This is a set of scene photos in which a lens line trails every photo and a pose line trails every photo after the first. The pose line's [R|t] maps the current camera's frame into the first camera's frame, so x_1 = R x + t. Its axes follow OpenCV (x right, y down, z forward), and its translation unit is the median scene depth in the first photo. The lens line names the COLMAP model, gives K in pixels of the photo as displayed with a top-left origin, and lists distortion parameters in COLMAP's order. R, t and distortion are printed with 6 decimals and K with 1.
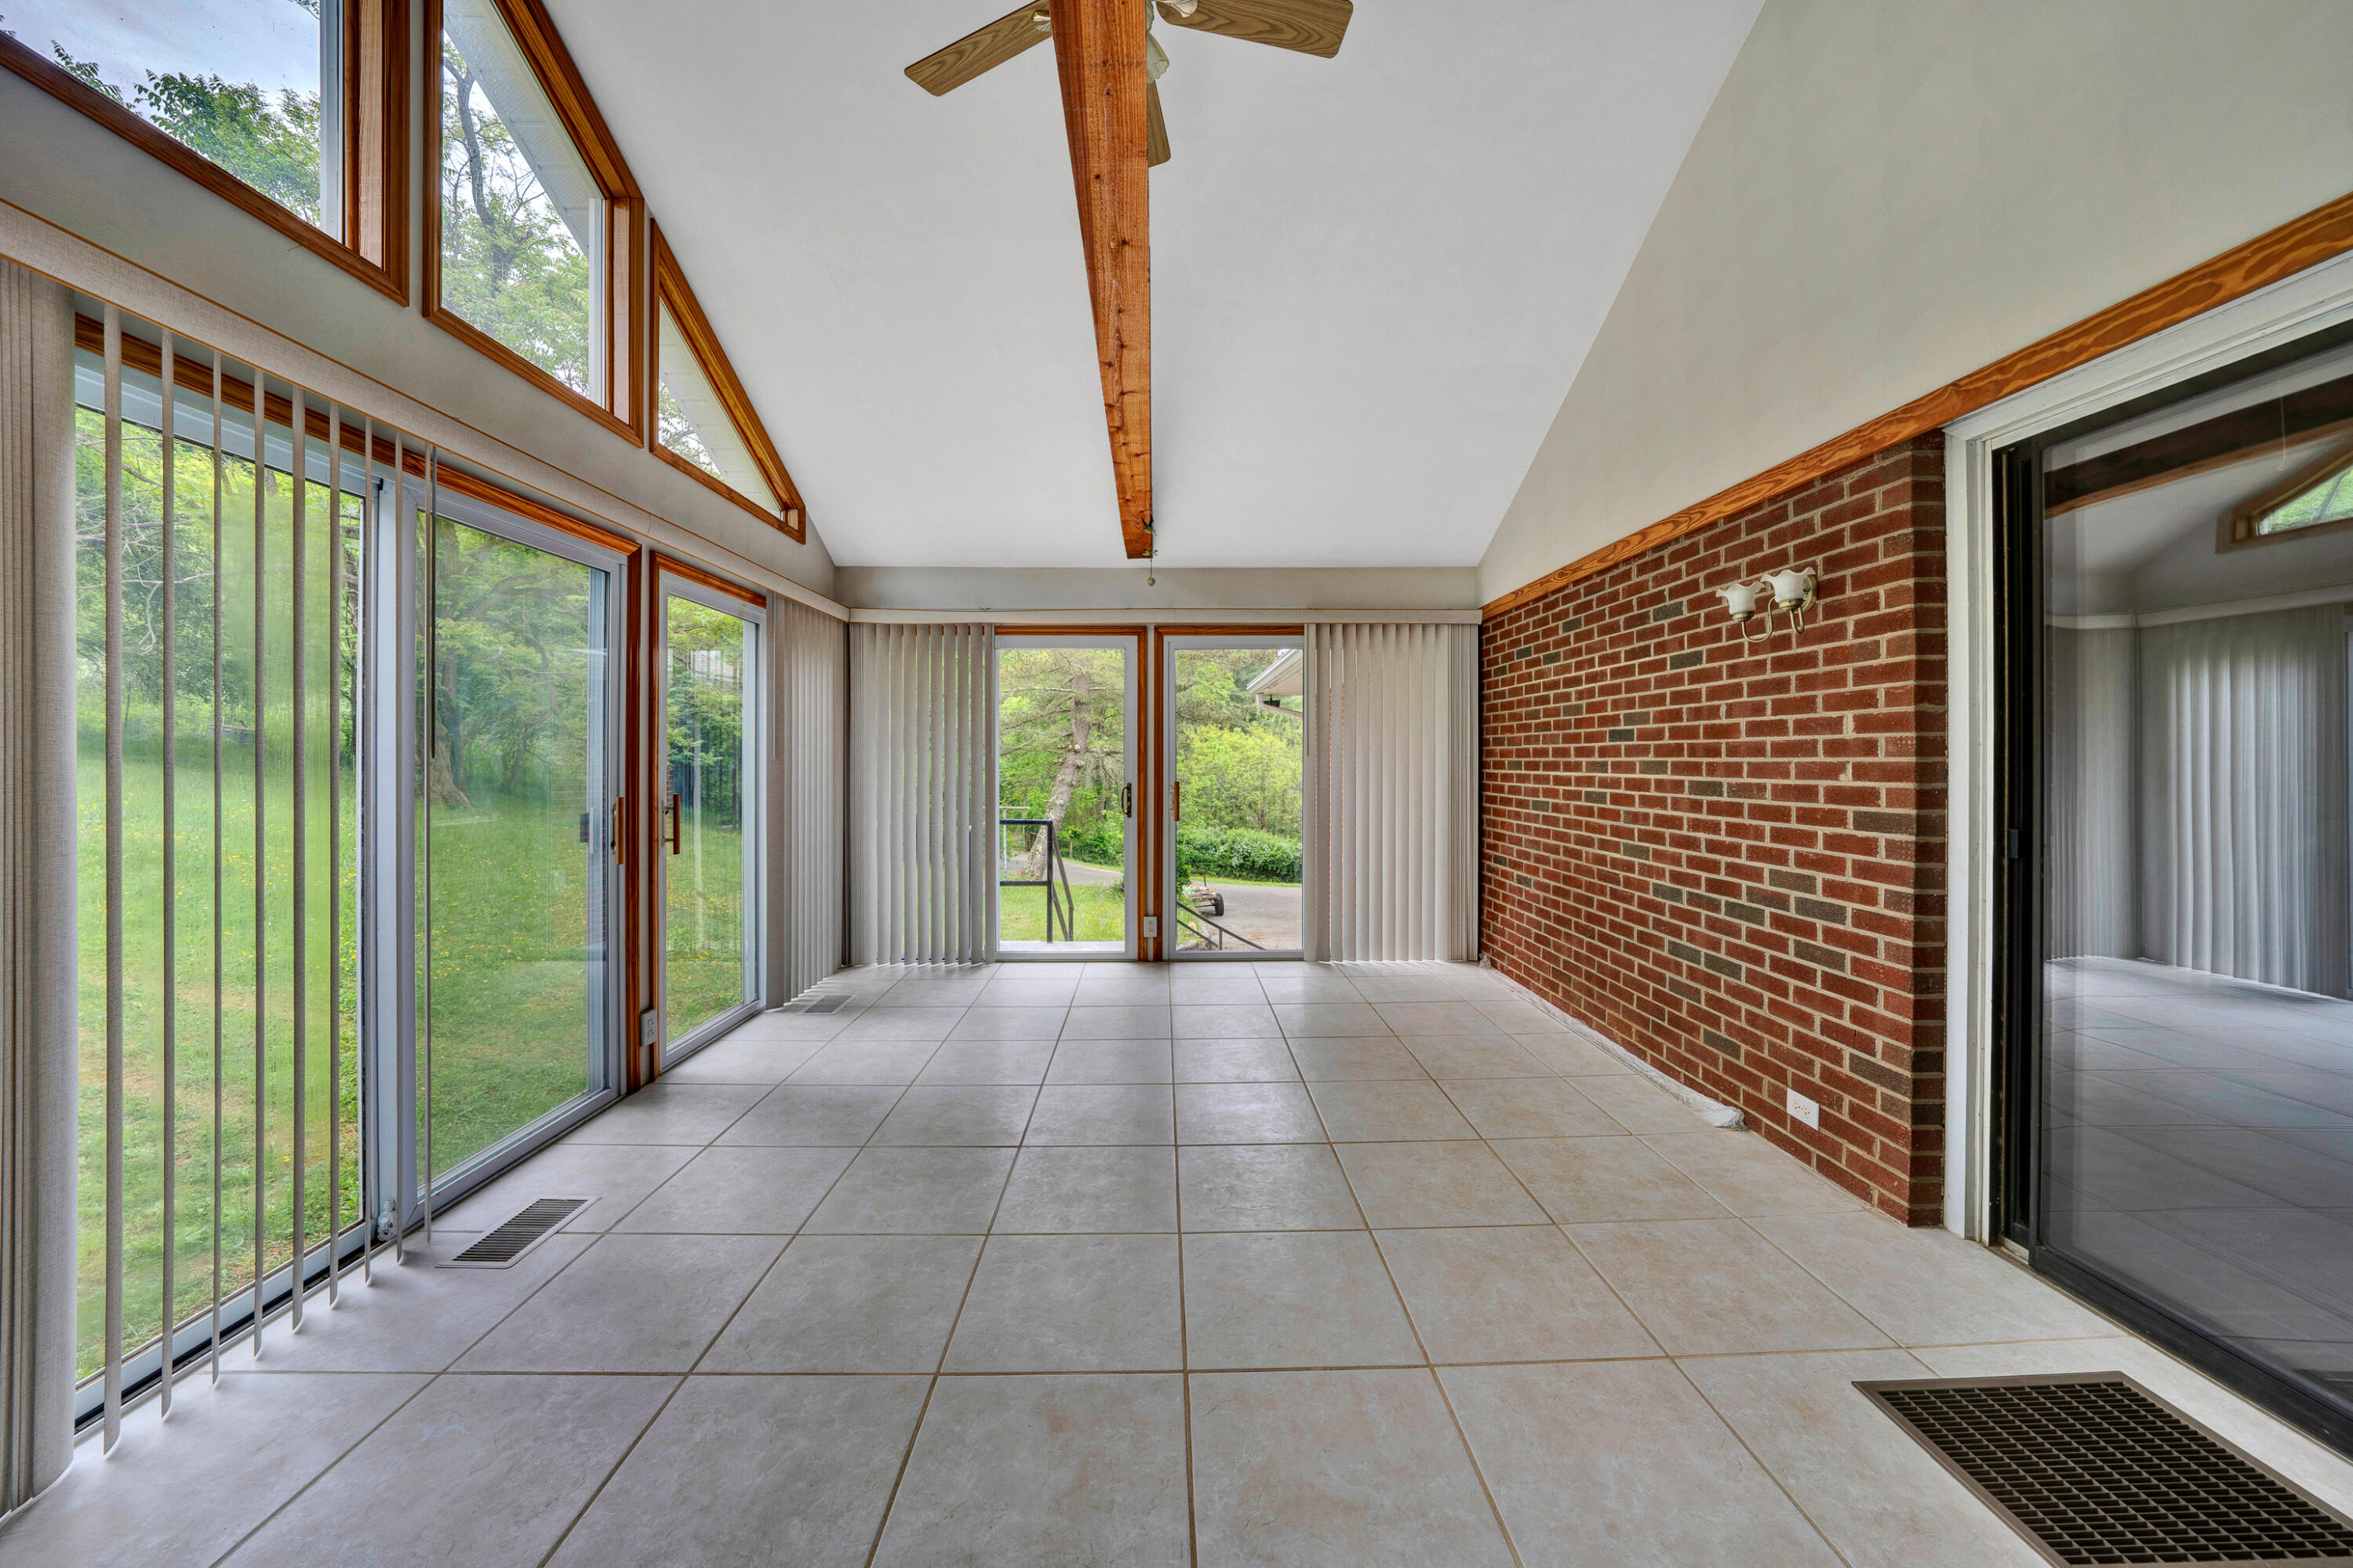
lens RADIAL K [[824.9, 0, 1164.8], [0, 824.9, 761.6], [0, 0, 1]] dist [-0.012201, 0.002410]
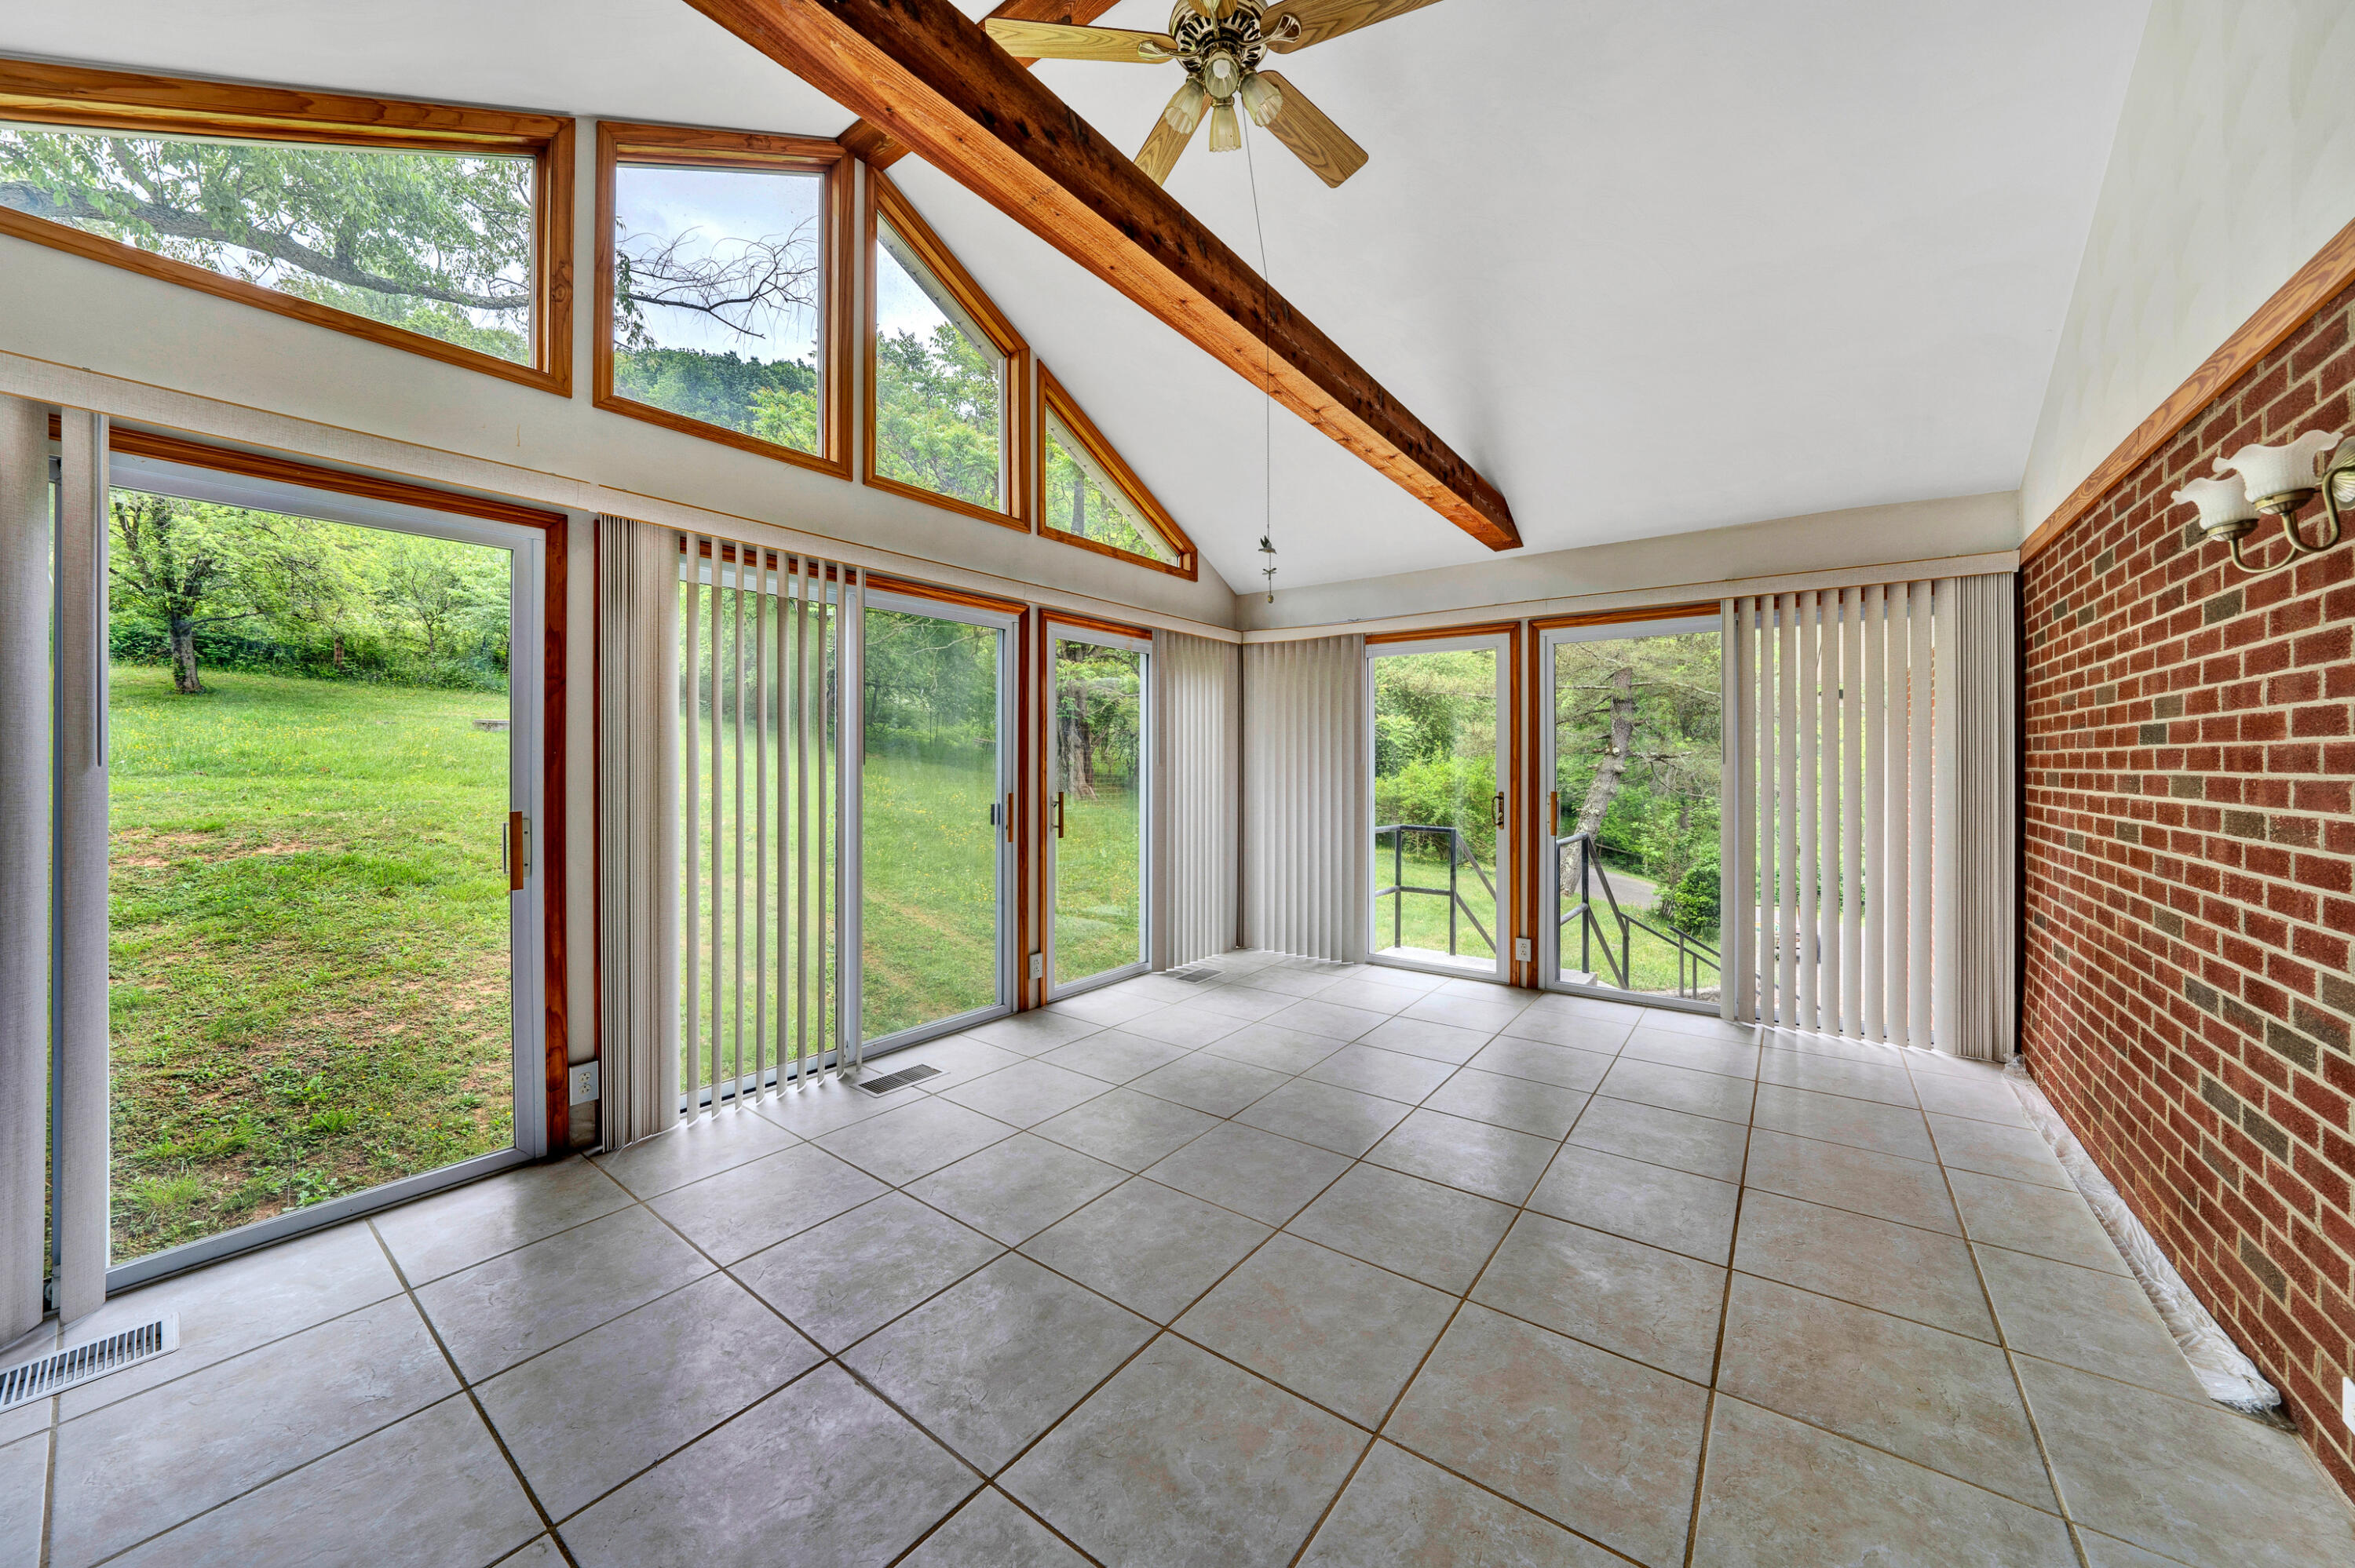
lens RADIAL K [[825.5, 0, 1182.0], [0, 825.5, 765.7], [0, 0, 1]] dist [-0.012201, 0.002410]
pose [[0.798127, 0.005226, -0.602467, 0.293678], [-0.005322, 0.999985, 0.001624, -0.004545], [0.602466, 0.001910, 0.798142, 0.057278]]
